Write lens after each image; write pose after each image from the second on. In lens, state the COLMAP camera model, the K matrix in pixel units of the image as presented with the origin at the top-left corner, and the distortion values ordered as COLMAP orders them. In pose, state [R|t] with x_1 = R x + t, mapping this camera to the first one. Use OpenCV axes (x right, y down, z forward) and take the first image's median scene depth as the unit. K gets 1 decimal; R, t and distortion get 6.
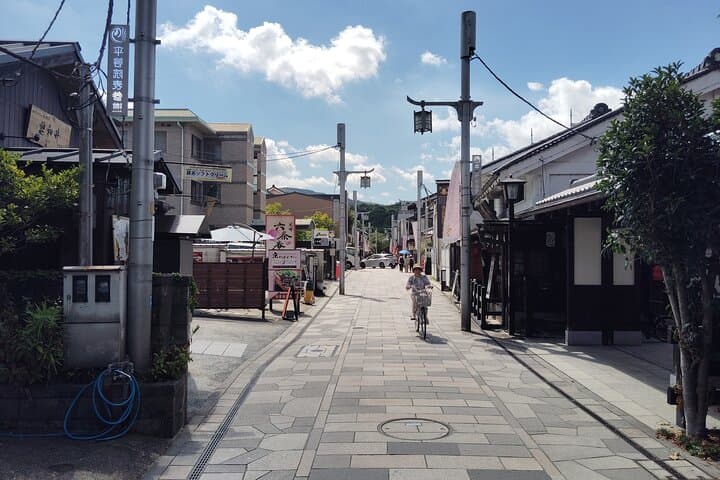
lens RADIAL K [[619.0, 0, 360.0], [0, 619.0, 240.0], [0, 0, 1]] dist [0.067408, -0.145411]
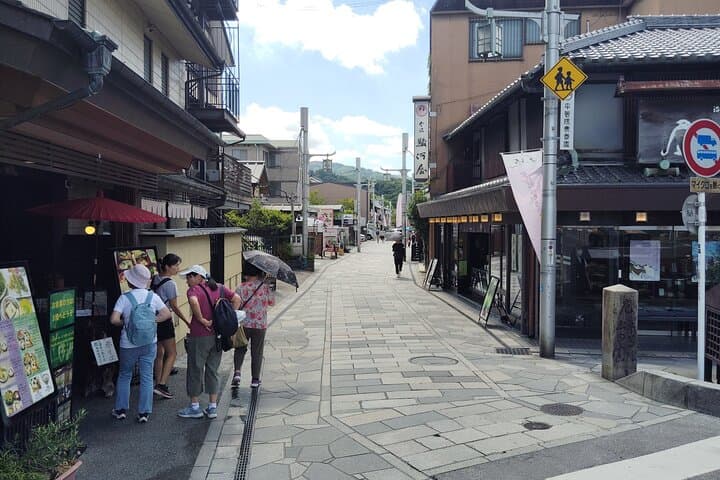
lens RADIAL K [[619.0, 0, 360.0], [0, 619.0, 240.0], [0, 0, 1]] dist [0.067408, -0.145411]
pose [[0.998837, -0.002377, -0.048150, 0.063218], [0.004482, 0.999037, 0.043640, -0.028044], [0.048000, -0.043805, 0.997886, -0.835754]]
